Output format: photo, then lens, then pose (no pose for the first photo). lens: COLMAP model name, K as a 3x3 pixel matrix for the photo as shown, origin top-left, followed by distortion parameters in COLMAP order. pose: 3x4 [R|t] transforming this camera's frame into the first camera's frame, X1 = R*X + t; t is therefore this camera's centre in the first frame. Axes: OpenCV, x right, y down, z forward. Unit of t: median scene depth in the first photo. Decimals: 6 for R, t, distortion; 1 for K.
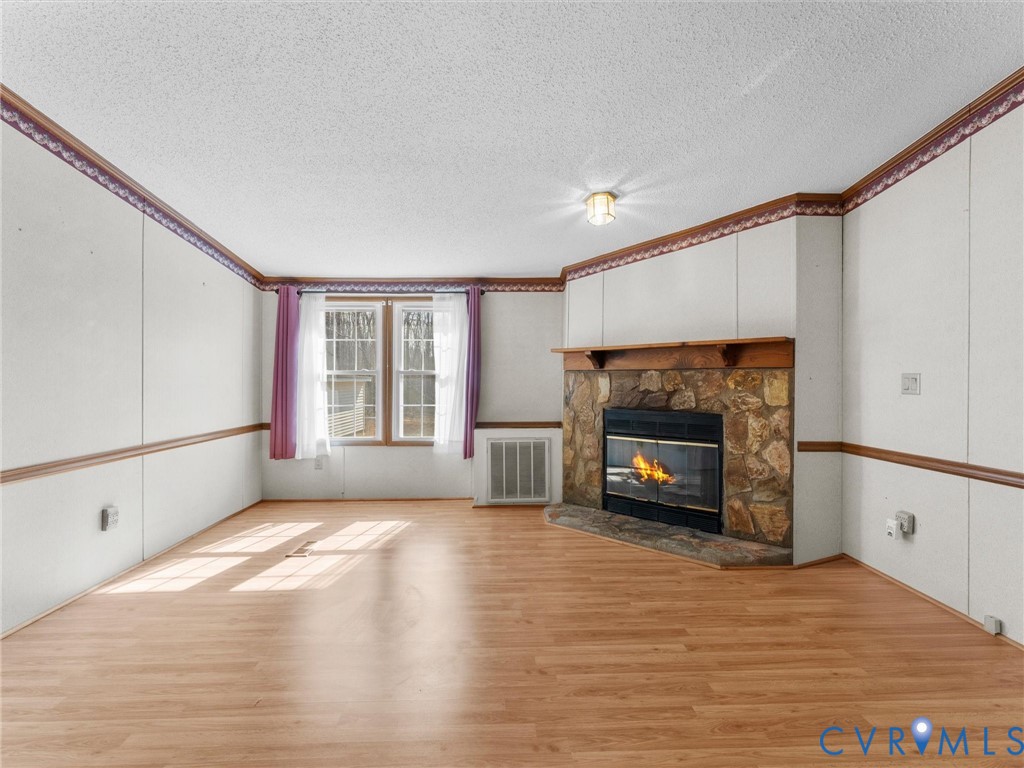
lens RADIAL K [[474.4, 0, 513.9], [0, 474.4, 382.9], [0, 0, 1]] dist [-0.006222, 0.000003]
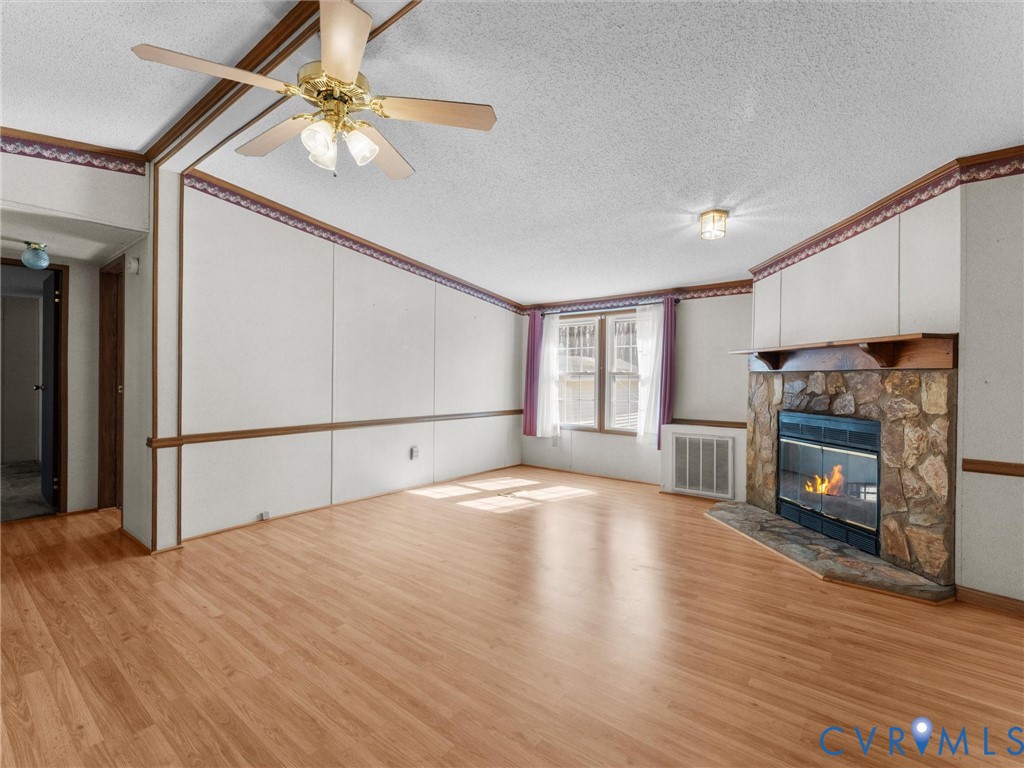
lens RADIAL K [[474.4, 0, 514.8], [0, 474.4, 380.6], [0, 0, 1]] dist [-0.006222, 0.000003]
pose [[0.761220, 0.010279, -0.648412, 0.408454], [-0.012745, 0.999918, 0.000889, -0.001986], [0.648368, 0.007587, 0.761289, -0.097223]]
